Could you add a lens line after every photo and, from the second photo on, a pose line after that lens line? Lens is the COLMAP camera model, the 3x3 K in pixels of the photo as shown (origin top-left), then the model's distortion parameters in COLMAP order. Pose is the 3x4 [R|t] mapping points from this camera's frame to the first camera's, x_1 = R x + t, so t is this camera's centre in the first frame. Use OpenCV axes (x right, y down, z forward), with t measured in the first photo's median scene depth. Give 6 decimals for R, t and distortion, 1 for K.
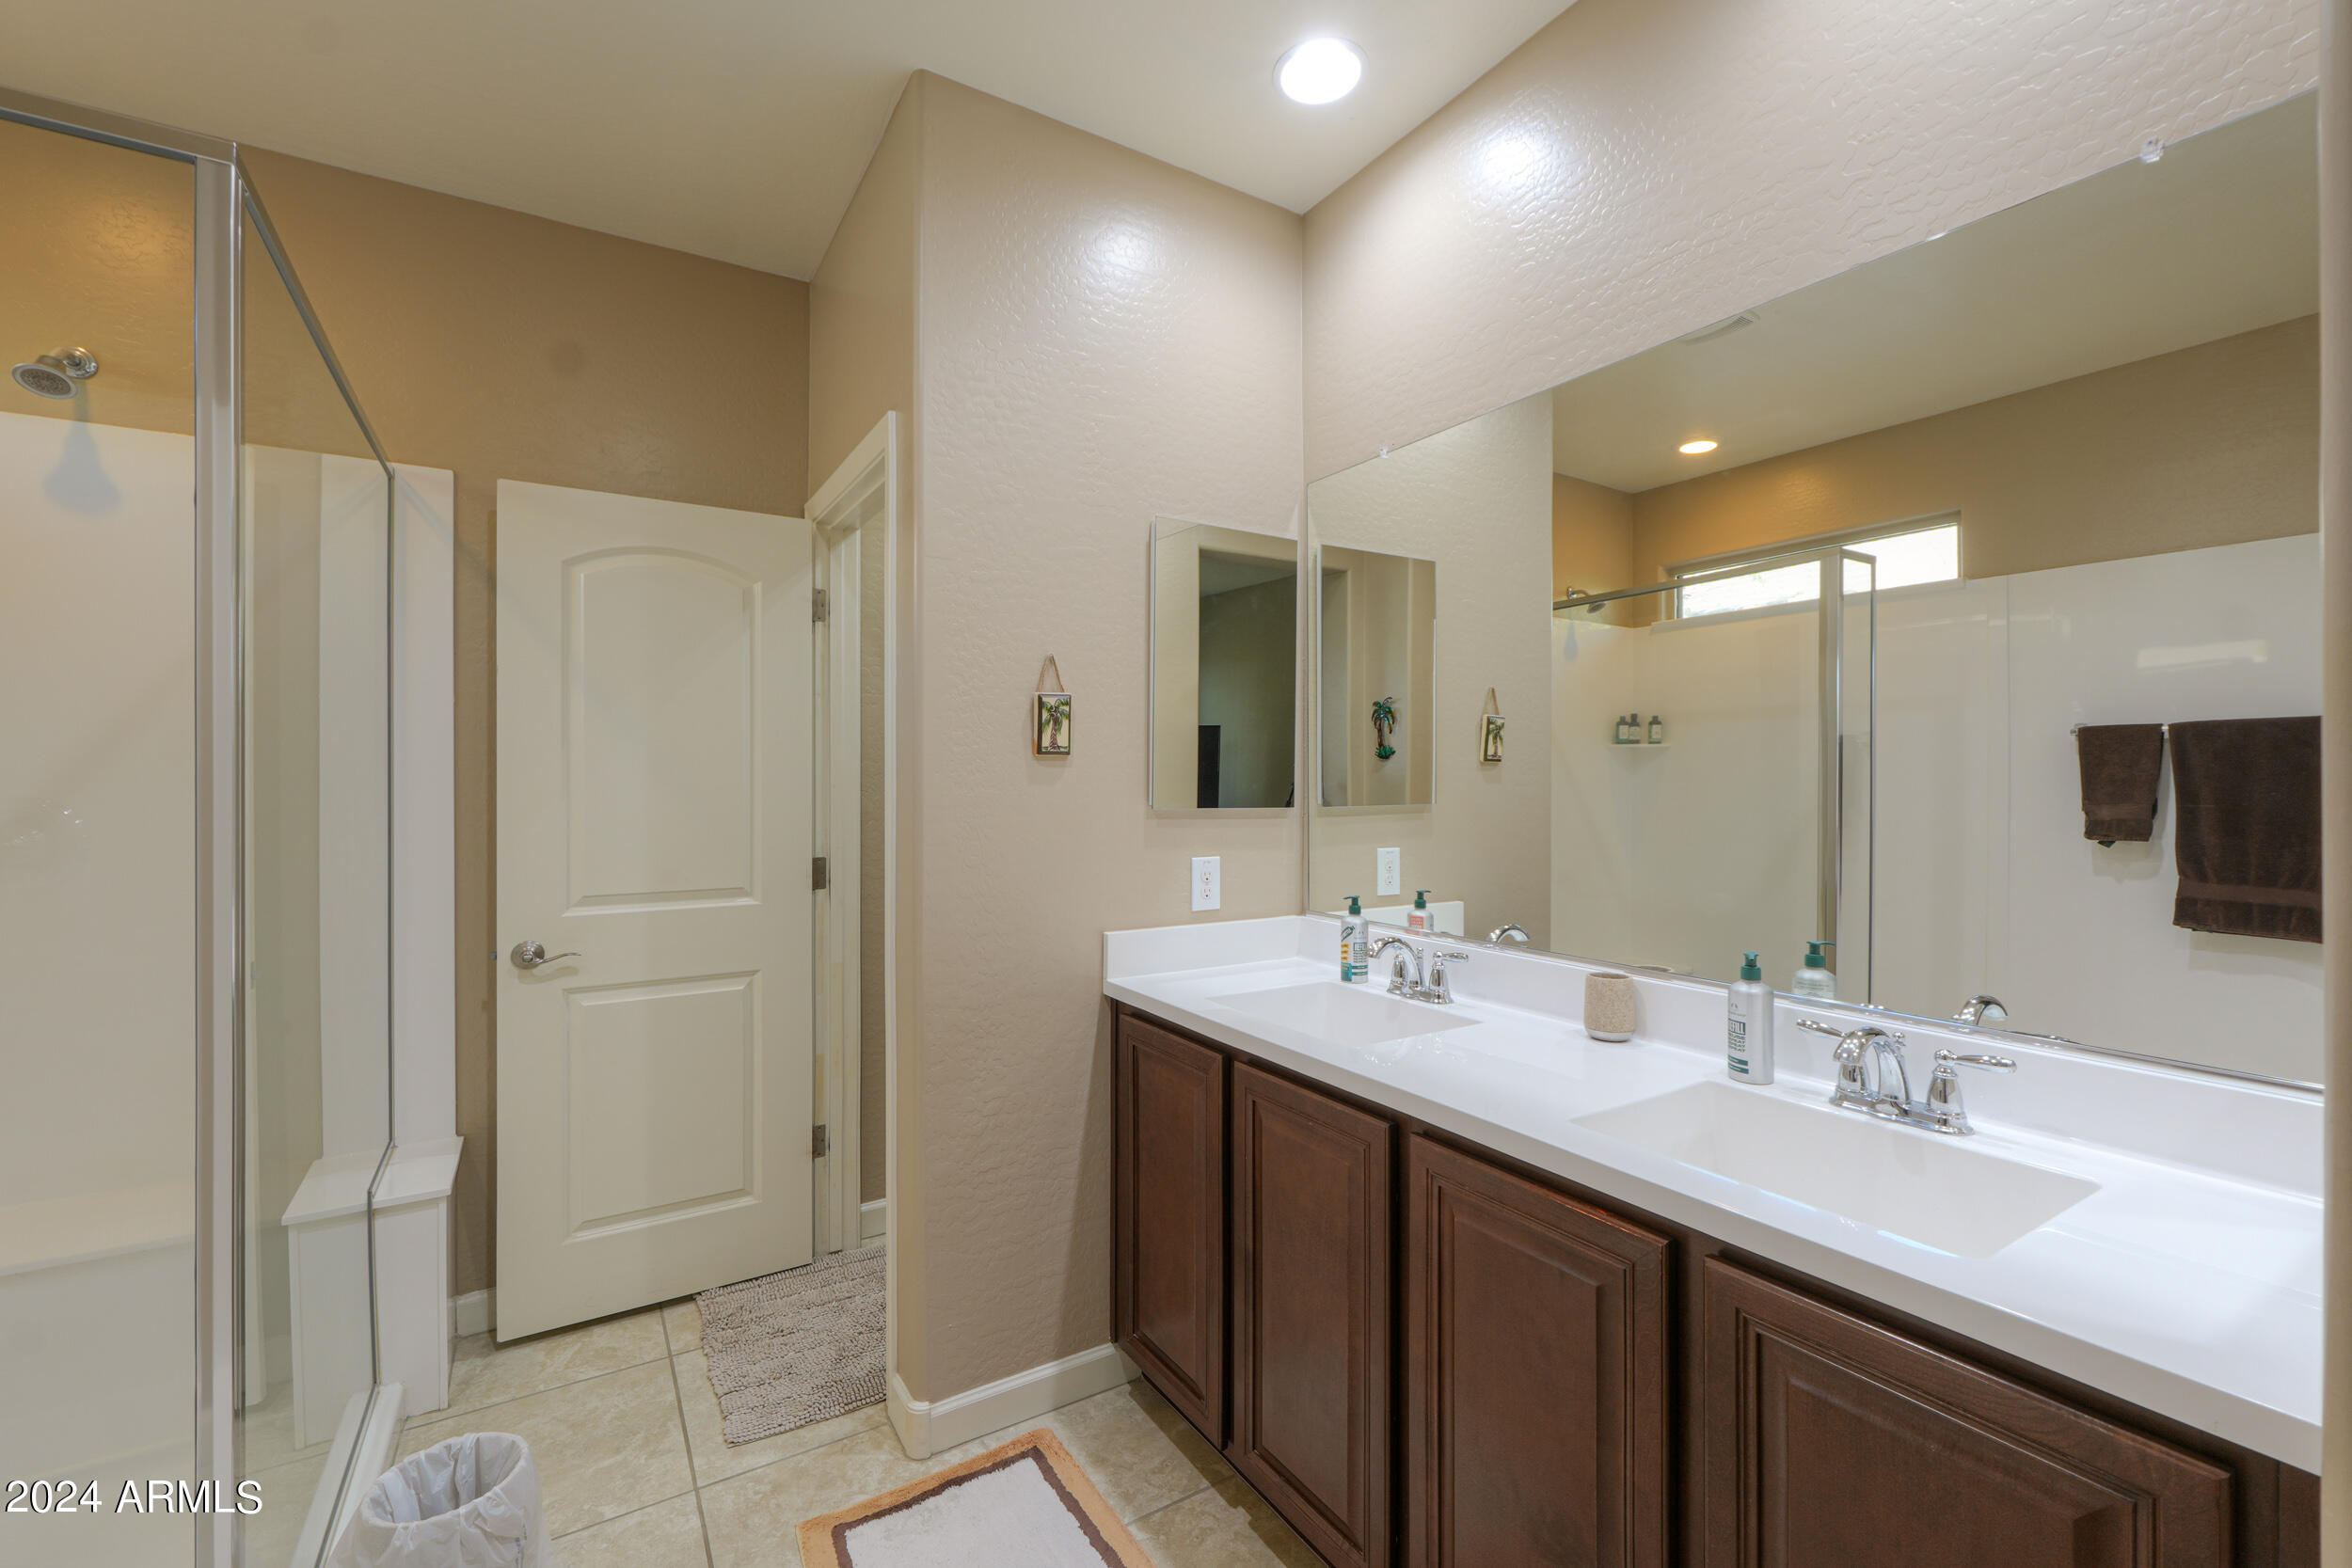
lens RADIAL K [[991.8, 0, 1183.2], [0, 991.8, 774.9], [0, 0, 1]] dist [-0.004618, -0.000188]
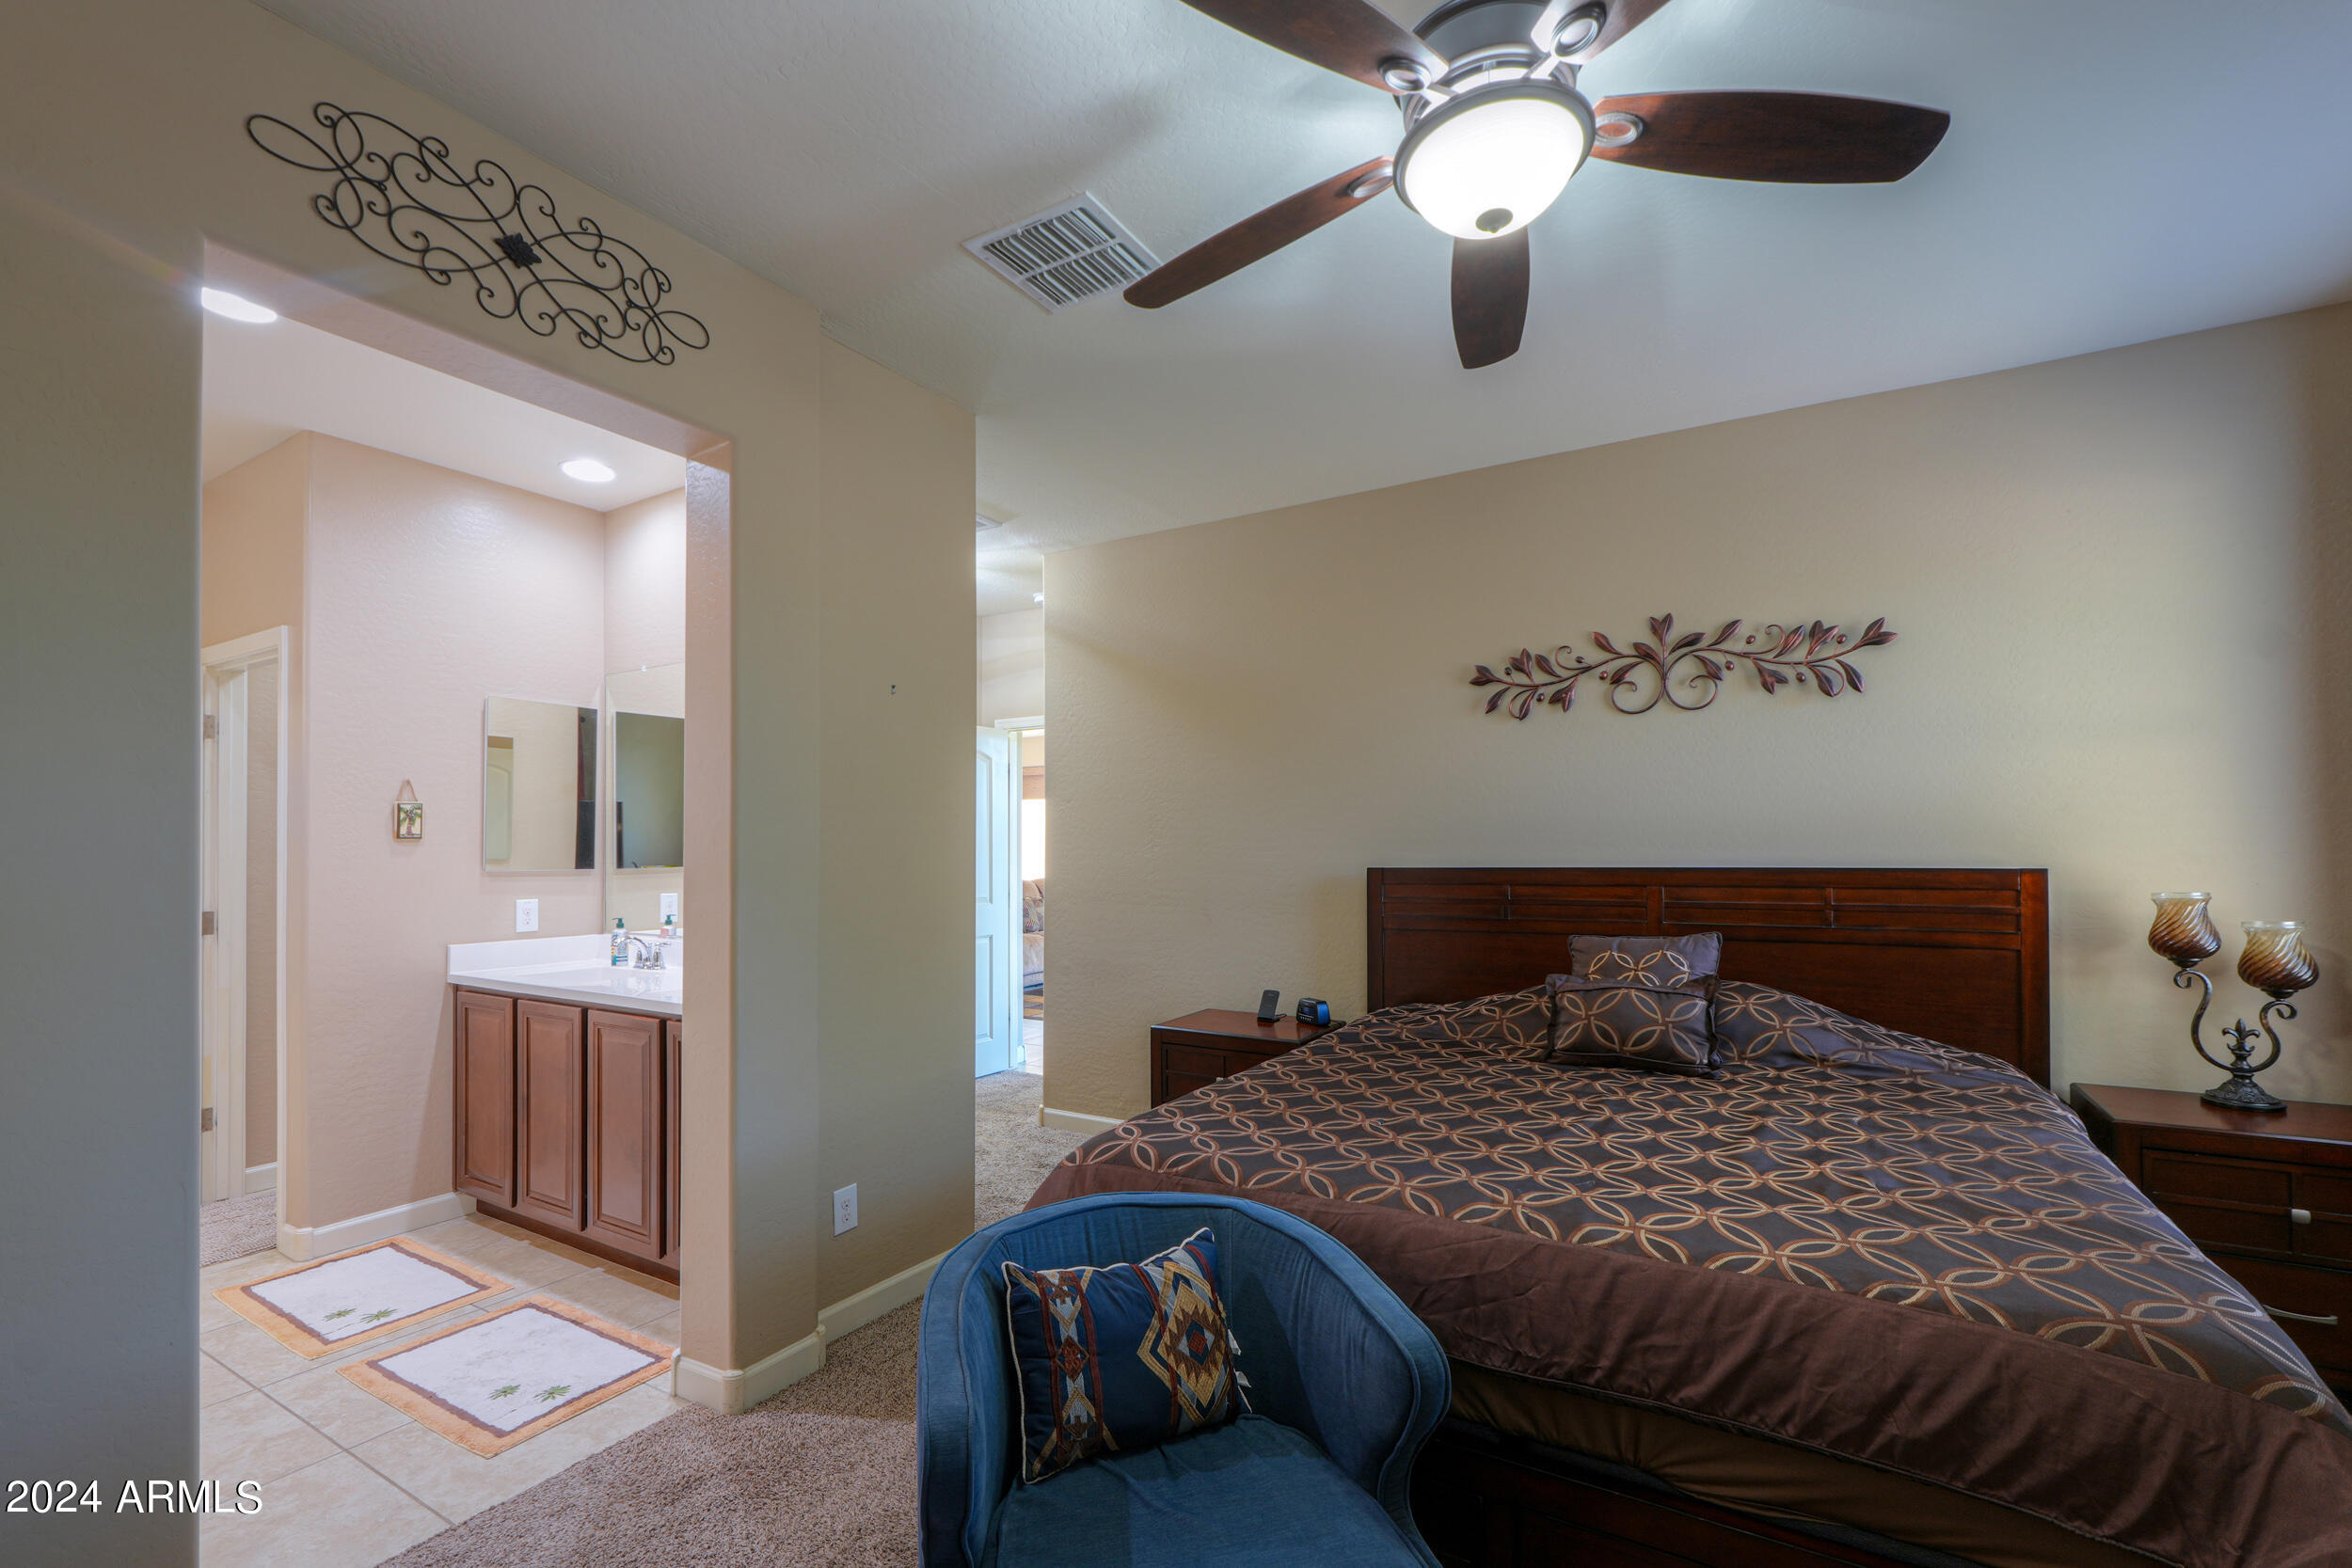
lens RADIAL K [[991.8, 0, 1186.0], [0, 991.8, 832.4], [0, 0, 1]] dist [-0.004618, -0.000188]
pose [[0.888663, 0.000774, 0.458560, 0.266349], [0.002051, 0.999982, -0.005662, -0.019290], [-0.458556, 0.005972, 0.888645, -1.073534]]
